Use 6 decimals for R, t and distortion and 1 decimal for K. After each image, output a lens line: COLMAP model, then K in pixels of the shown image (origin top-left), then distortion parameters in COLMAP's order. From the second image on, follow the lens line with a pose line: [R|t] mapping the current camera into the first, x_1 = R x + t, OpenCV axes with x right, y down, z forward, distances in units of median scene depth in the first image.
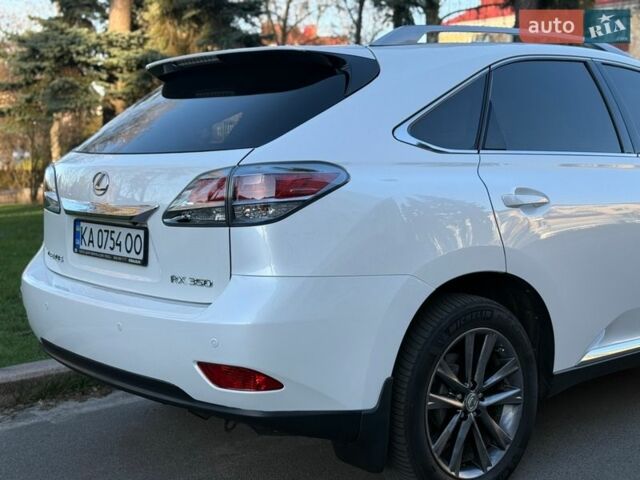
lens RADIAL K [[879.1, 0, 320.0], [0, 879.1, 240.0], [0, 0, 1]] dist [0.114623, -0.075059]
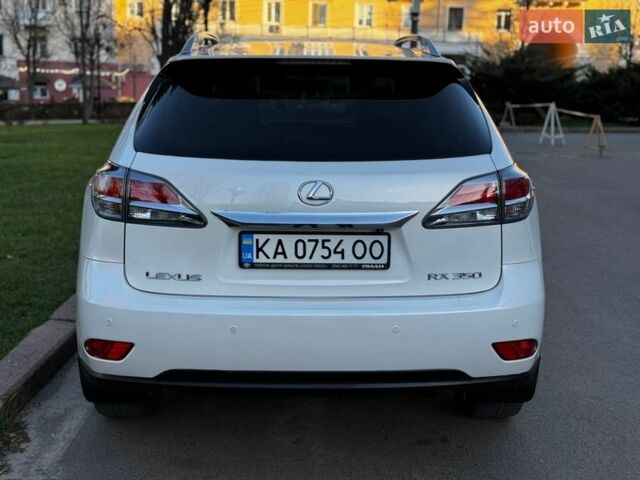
lens RADIAL K [[879.1, 0, 320.0], [0, 879.1, 240.0], [0, 0, 1]] dist [0.114623, -0.075059]
pose [[0.626472, -0.116797, 0.770643, -1.000582], [0.060294, 0.993008, 0.101484, -0.110536], [-0.777108, -0.017111, 0.629134, 0.386009]]
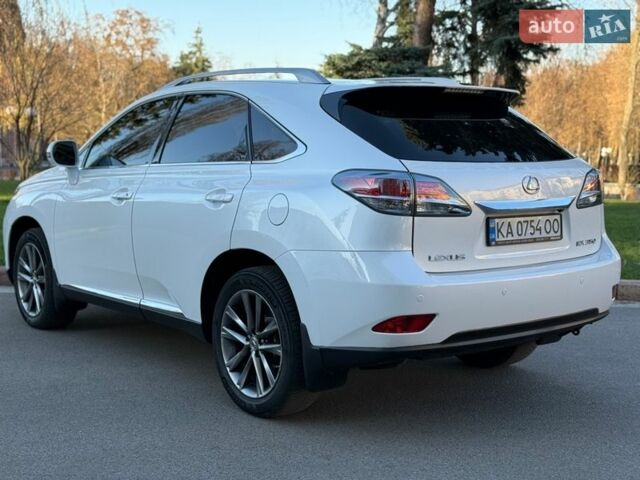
lens RADIAL K [[879.1, 0, 320.0], [0, 879.1, 240.0], [0, 0, 1]] dist [0.114623, -0.075059]
pose [[0.040608, -0.087287, 0.995355, -1.571466], [0.098090, 0.991713, 0.082966, -0.122428], [-0.994349, 0.094266, 0.048833, 1.256238]]
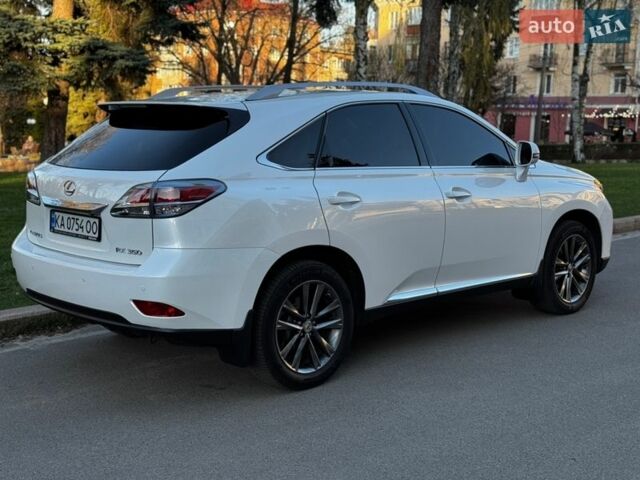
lens RADIAL K [[879.1, 0, 320.0], [0, 879.1, 240.0], [0, 0, 1]] dist [0.114623, -0.075059]
pose [[0.997958, 0.002036, 0.063840, 0.091501], [-0.004510, 0.999243, 0.038637, -0.034792], [-0.063713, -0.038846, 0.997212, -0.582360]]
